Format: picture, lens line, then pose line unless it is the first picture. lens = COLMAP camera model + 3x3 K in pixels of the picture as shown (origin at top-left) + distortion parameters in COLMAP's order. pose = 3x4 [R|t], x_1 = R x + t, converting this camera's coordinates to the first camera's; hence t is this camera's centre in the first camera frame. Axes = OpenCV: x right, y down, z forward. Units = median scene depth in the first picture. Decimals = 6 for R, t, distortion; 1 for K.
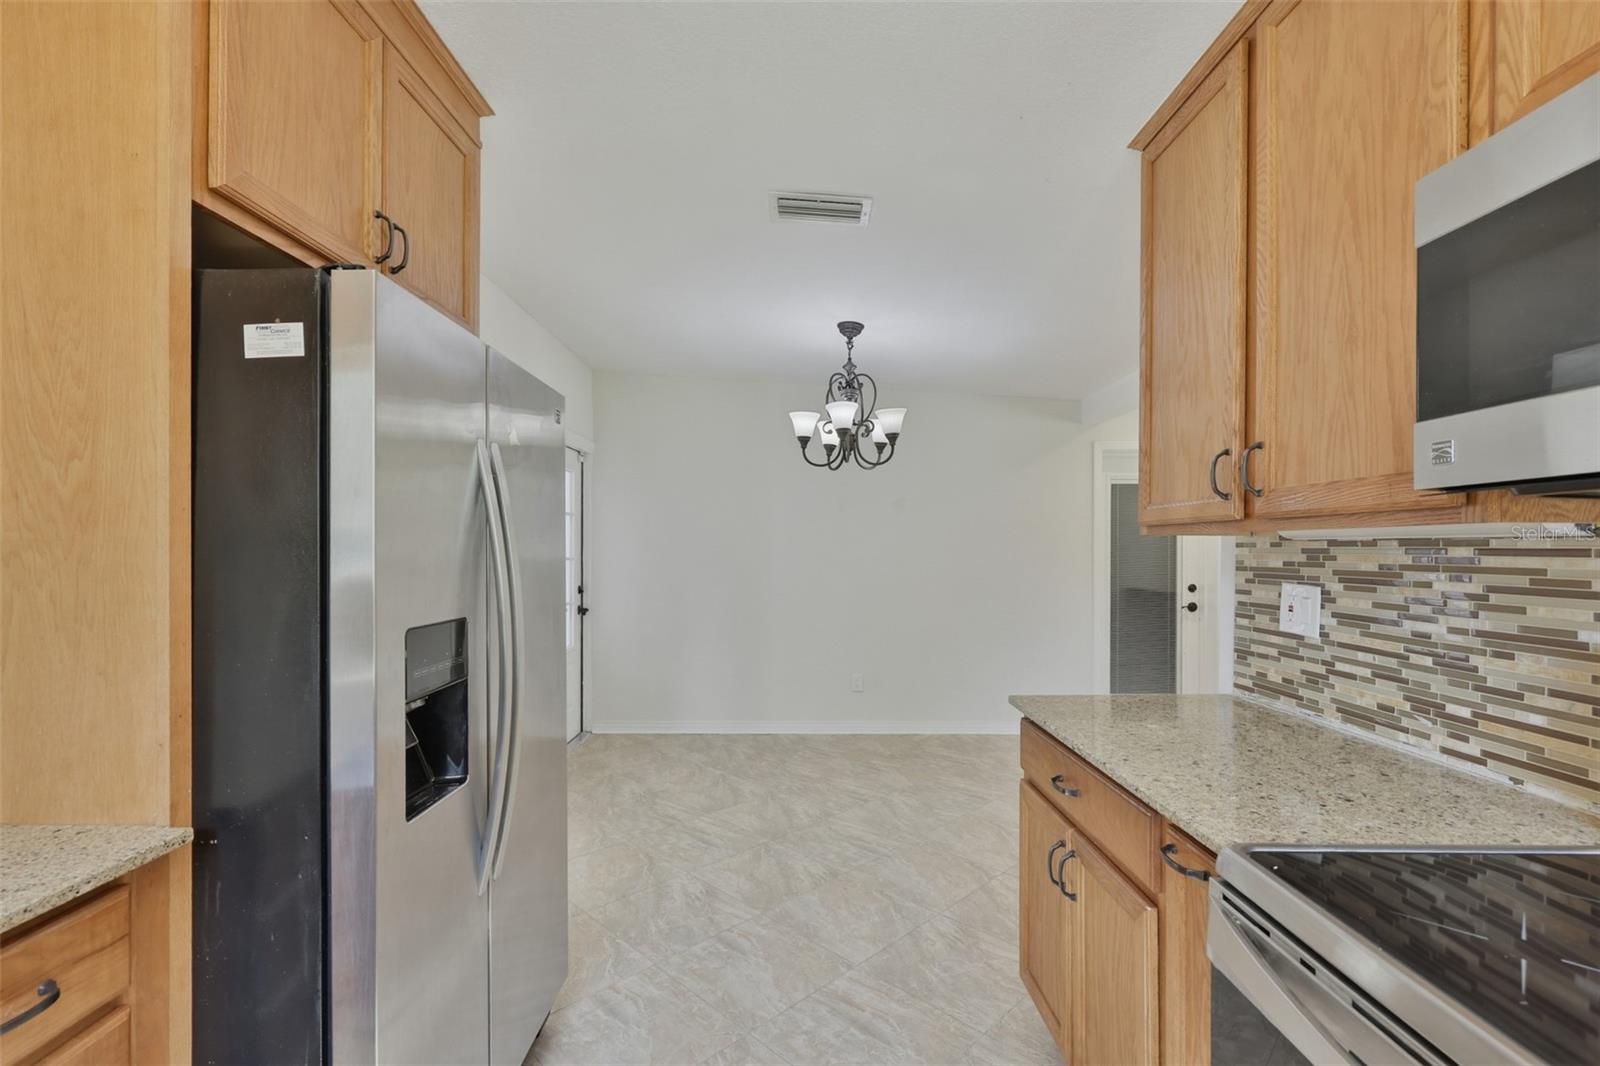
lens RADIAL K [[696.0, 0, 790.0], [0, 696.0, 546.2], [0, 0, 1]] dist [-0.006619, 0.000116]
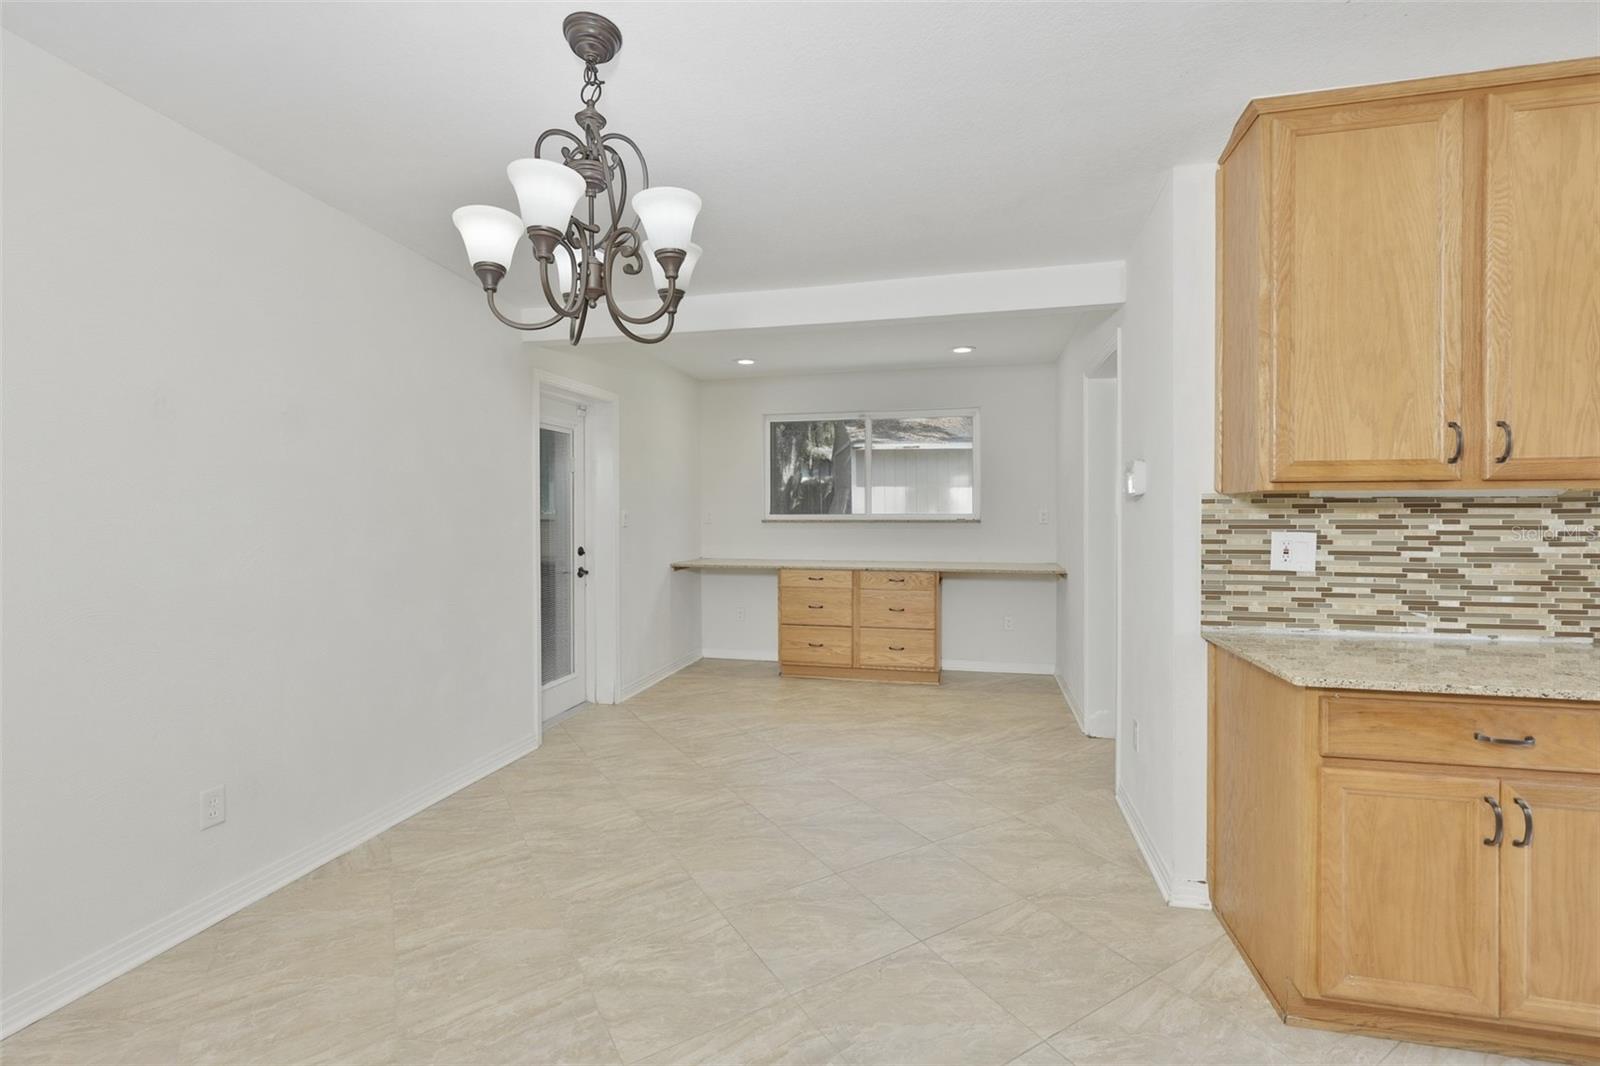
lens RADIAL K [[696.0, 0, 789.0], [0, 696.0, 521.1], [0, 0, 1]] dist [-0.006619, 0.000116]
pose [[0.229114, -0.011455, 0.973332, -0.781814], [-0.004905, 0.999904, 0.012923, 0.025484], [-0.973387, -0.007735, 0.229036, 1.736764]]
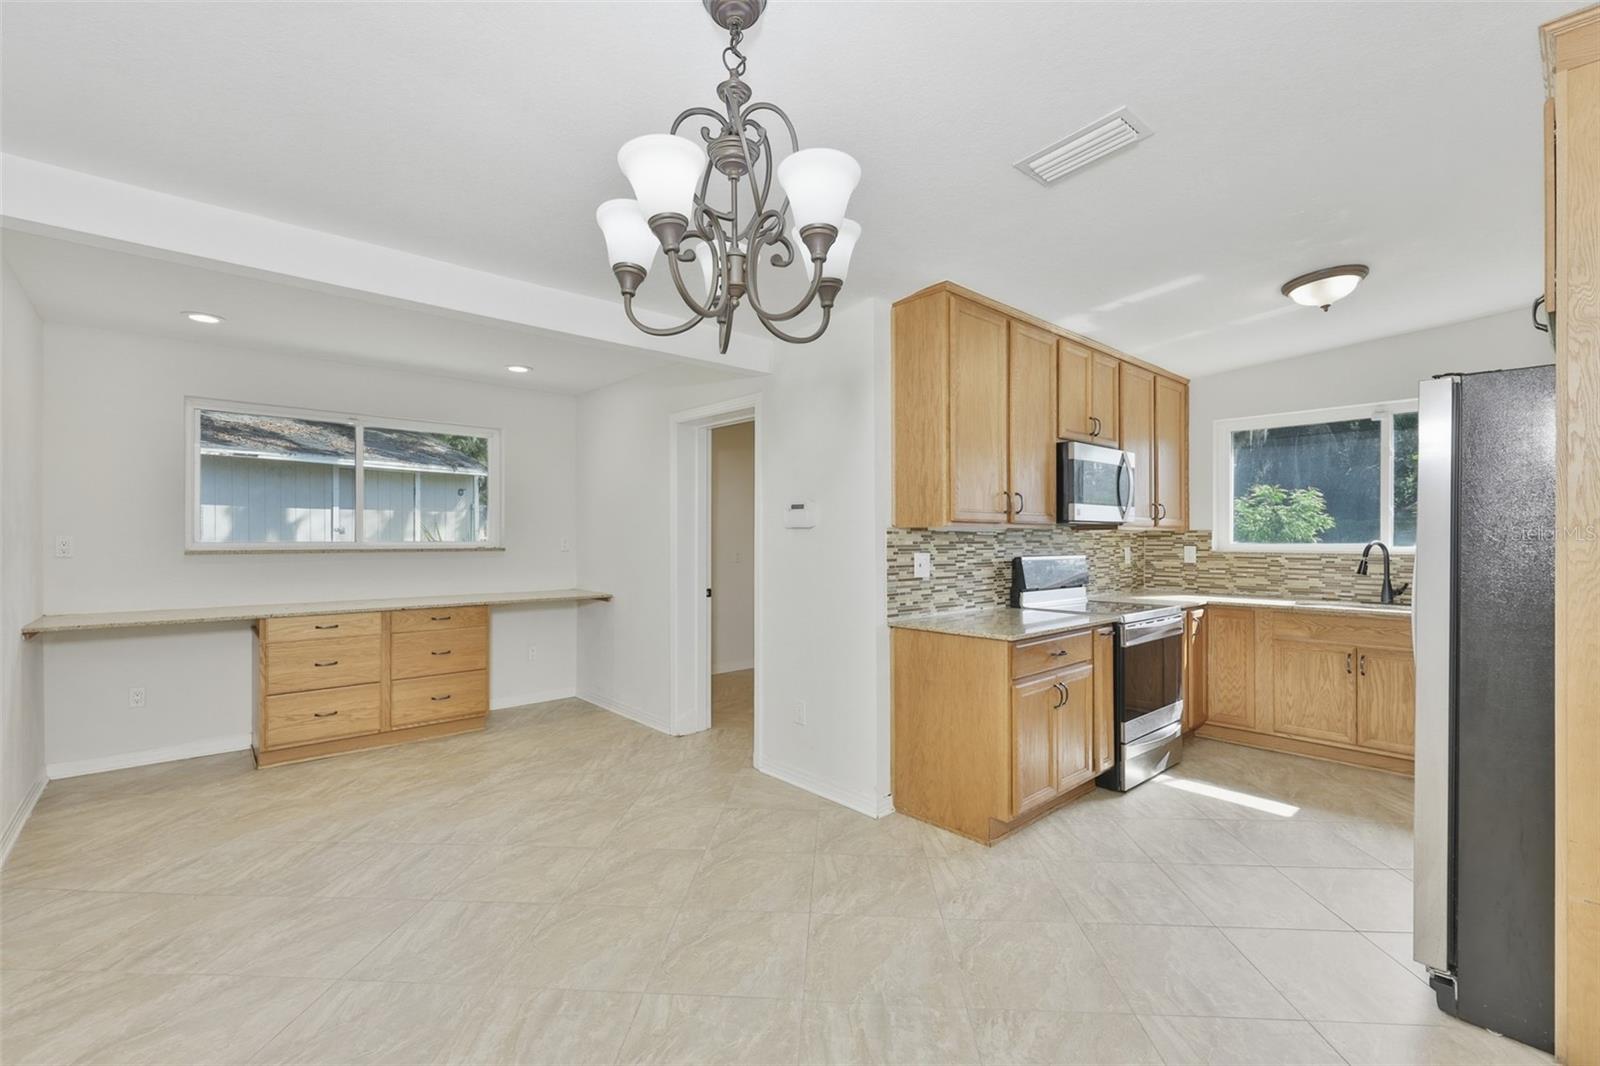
lens RADIAL K [[696.0, 0, 801.1], [0, 696.0, 537.8], [0, 0, 1]] dist [-0.006619, 0.000116]
pose [[-0.683753, 0.002519, 0.729709, -0.547559], [-0.003672, 0.999970, -0.006893, 0.028911], [-0.729704, -0.007393, -0.683723, 2.851182]]
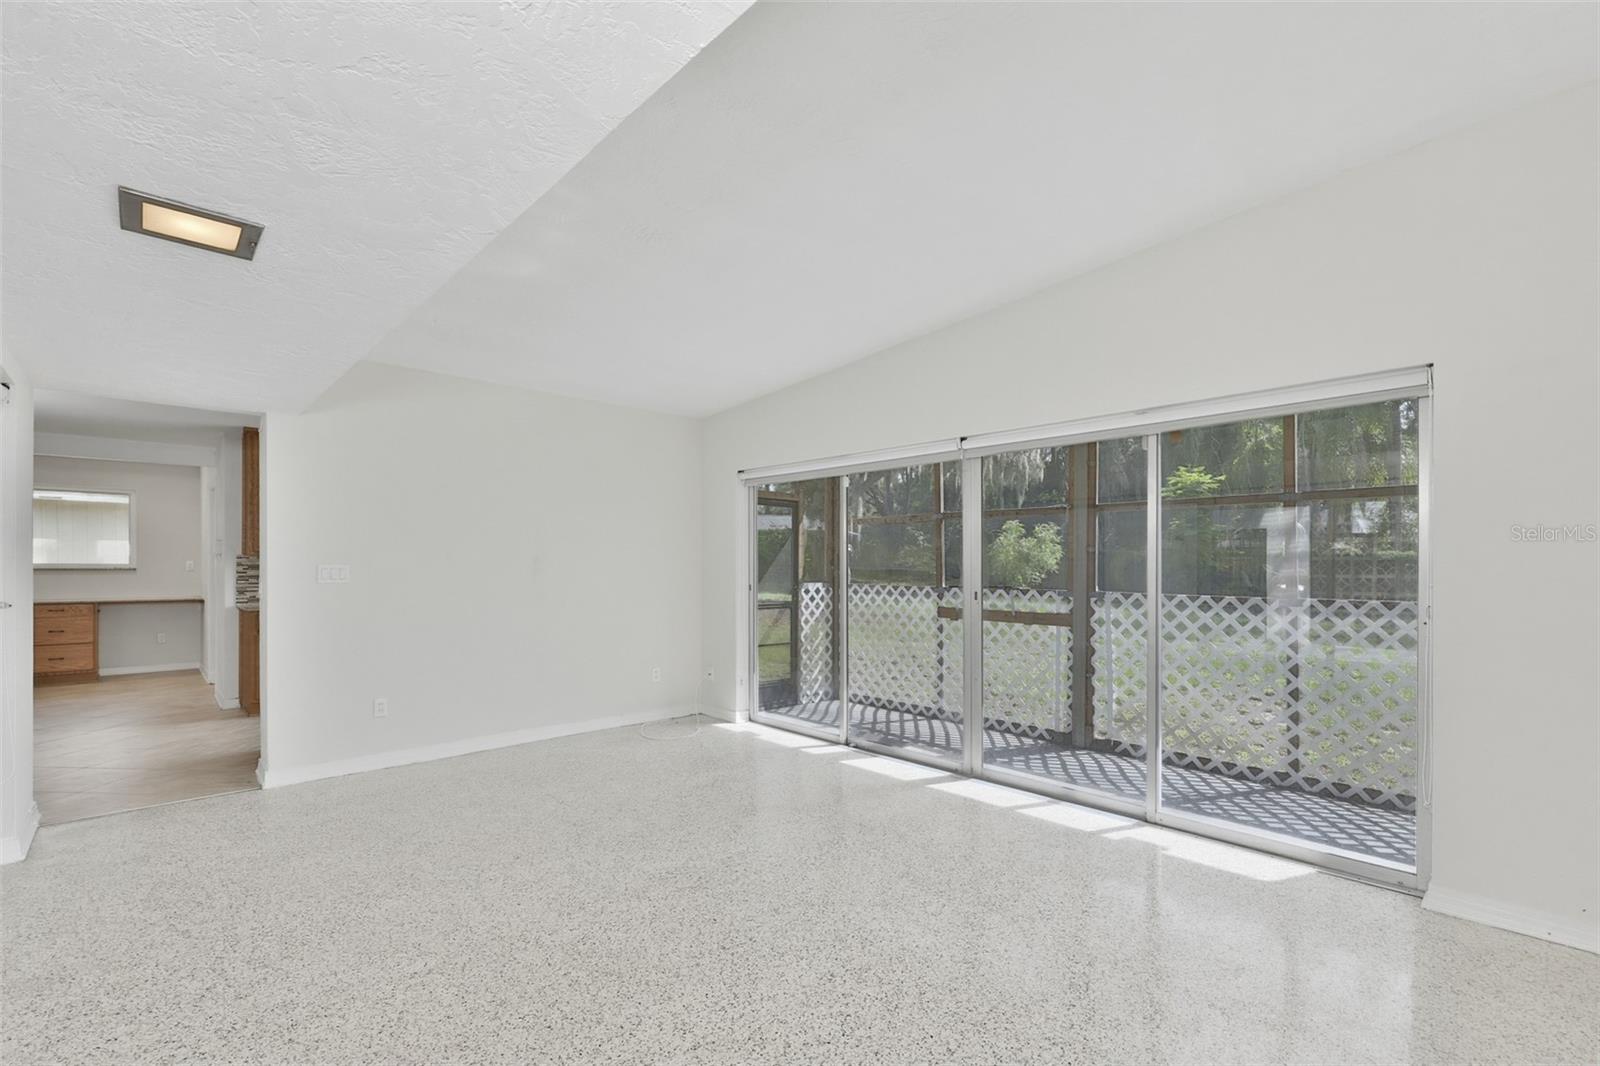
lens RADIAL K [[696.0, 0, 742.1], [0, 696.0, 562.7], [0, 0, 1]] dist [-0.006619, 0.000116]
pose [[-0.685912, 0.001273, 0.727684, -3.932593], [-0.004685, 0.999970, -0.006166, 0.037329], [-0.727670, -0.007639, -0.685885, 1.838341]]
